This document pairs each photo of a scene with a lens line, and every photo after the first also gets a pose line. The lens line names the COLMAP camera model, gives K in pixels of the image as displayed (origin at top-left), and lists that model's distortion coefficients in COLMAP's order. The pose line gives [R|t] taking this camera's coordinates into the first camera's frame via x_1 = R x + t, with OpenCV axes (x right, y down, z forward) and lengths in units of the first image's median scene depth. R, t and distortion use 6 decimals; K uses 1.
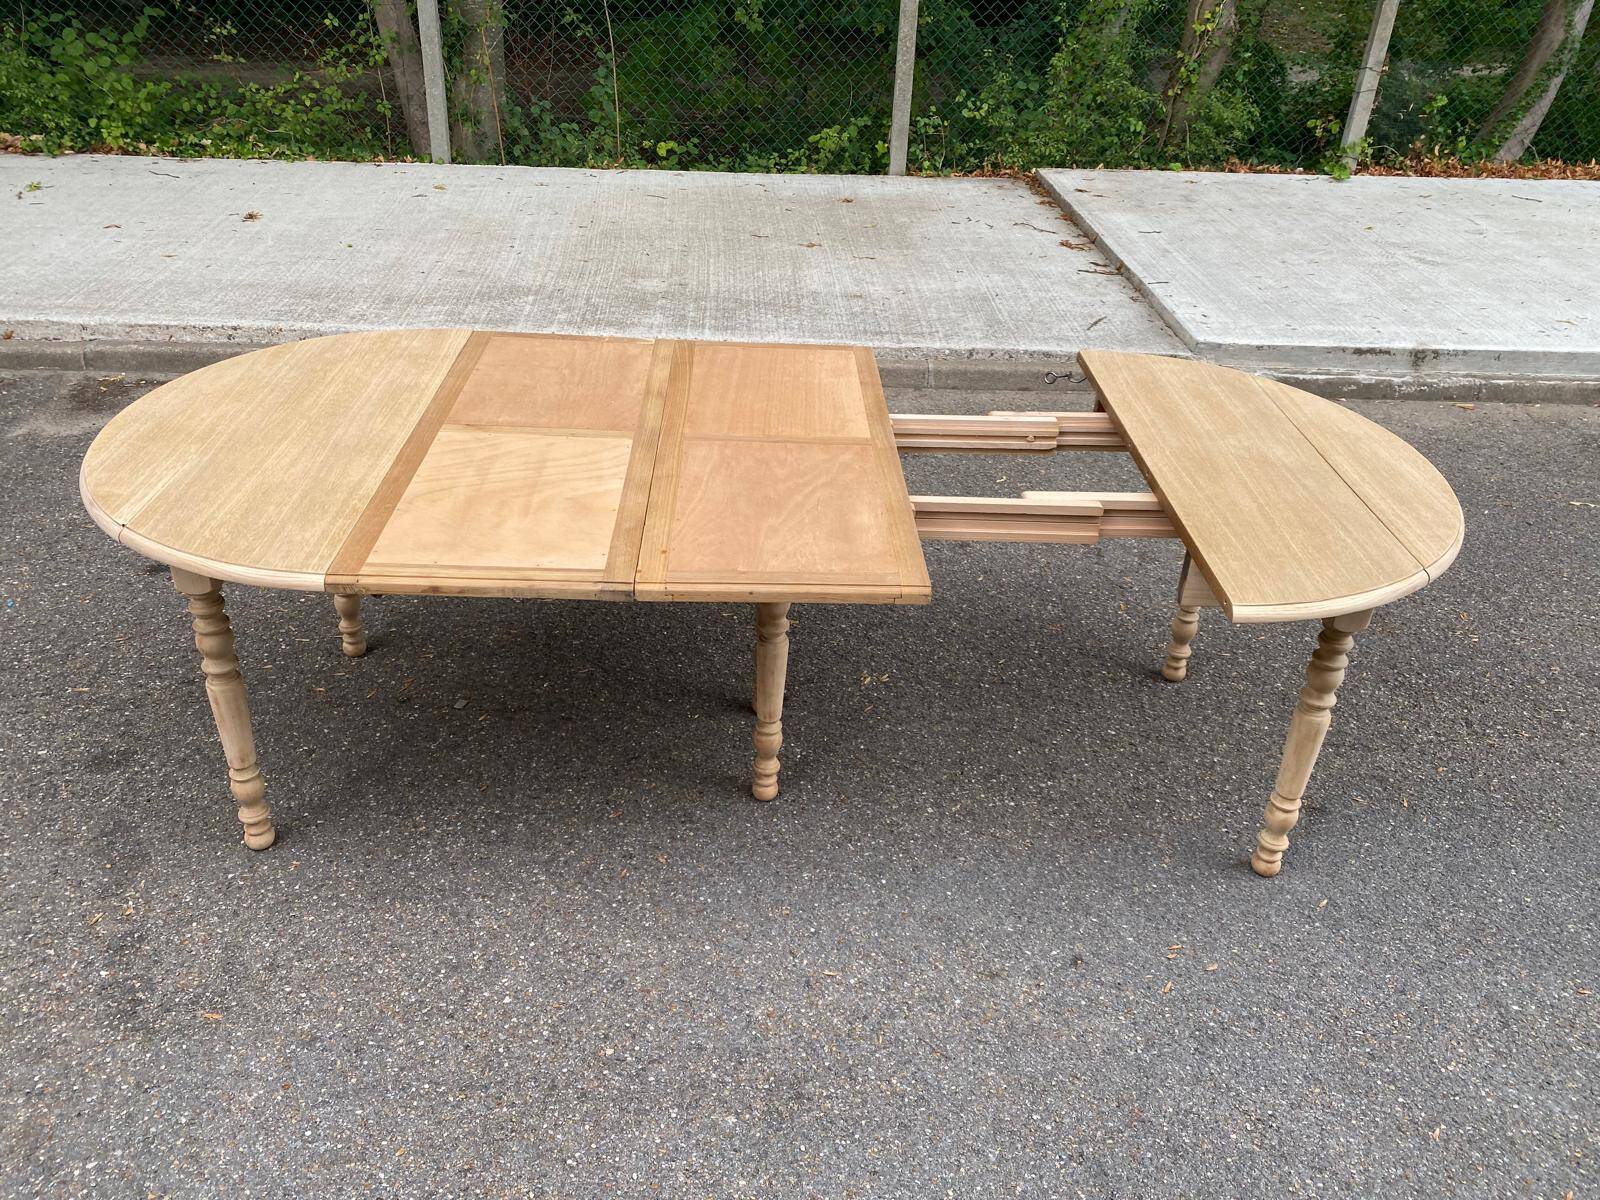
lens RADIAL K [[1221.5, 0, 775.0], [0, 1221.5, 573.7], [0, 0, 1]] dist [0.002961, -0.000889]
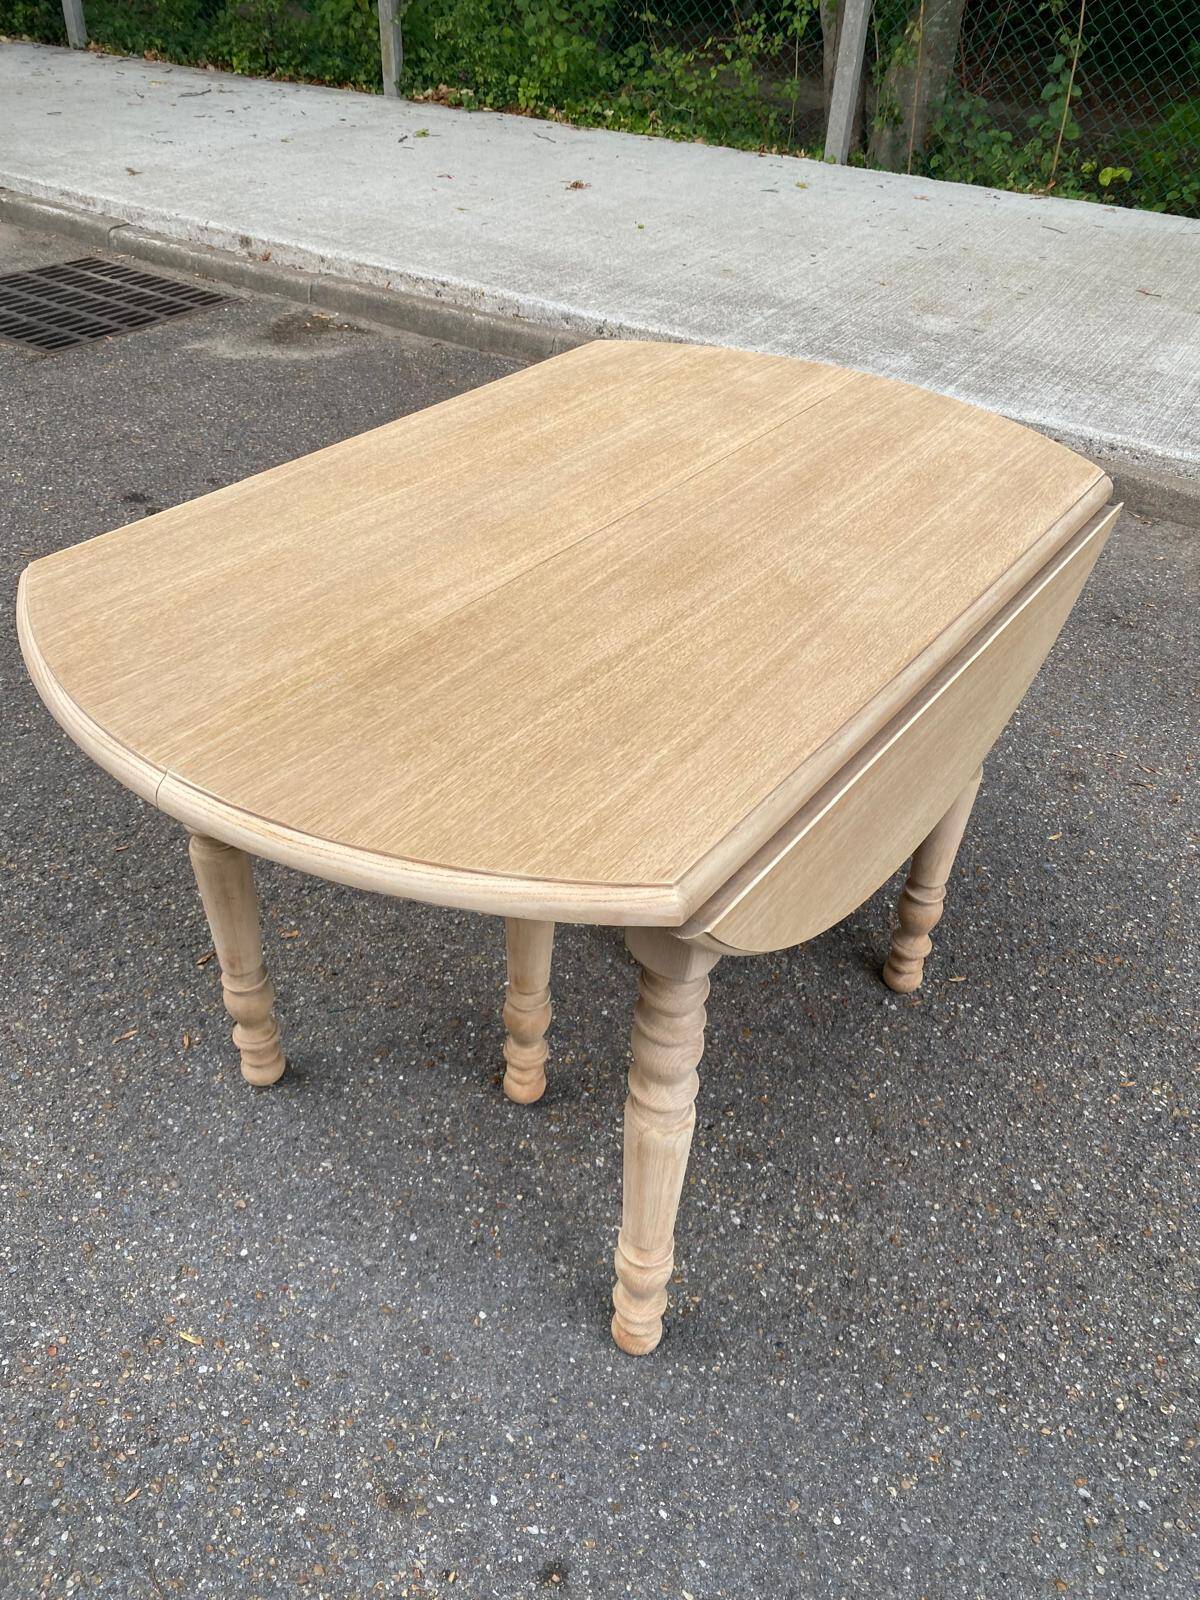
lens RADIAL K [[1221.5, 0, 592.9], [0, 1221.5, 778.7], [0, 0, 1]] dist [0.002961, -0.000889]
pose [[0.822441, 0.338024, -0.457526, 0.158820], [-0.293336, 0.941129, 0.168017, -0.036610], [0.487385, -0.003975, 0.873178, 0.232948]]
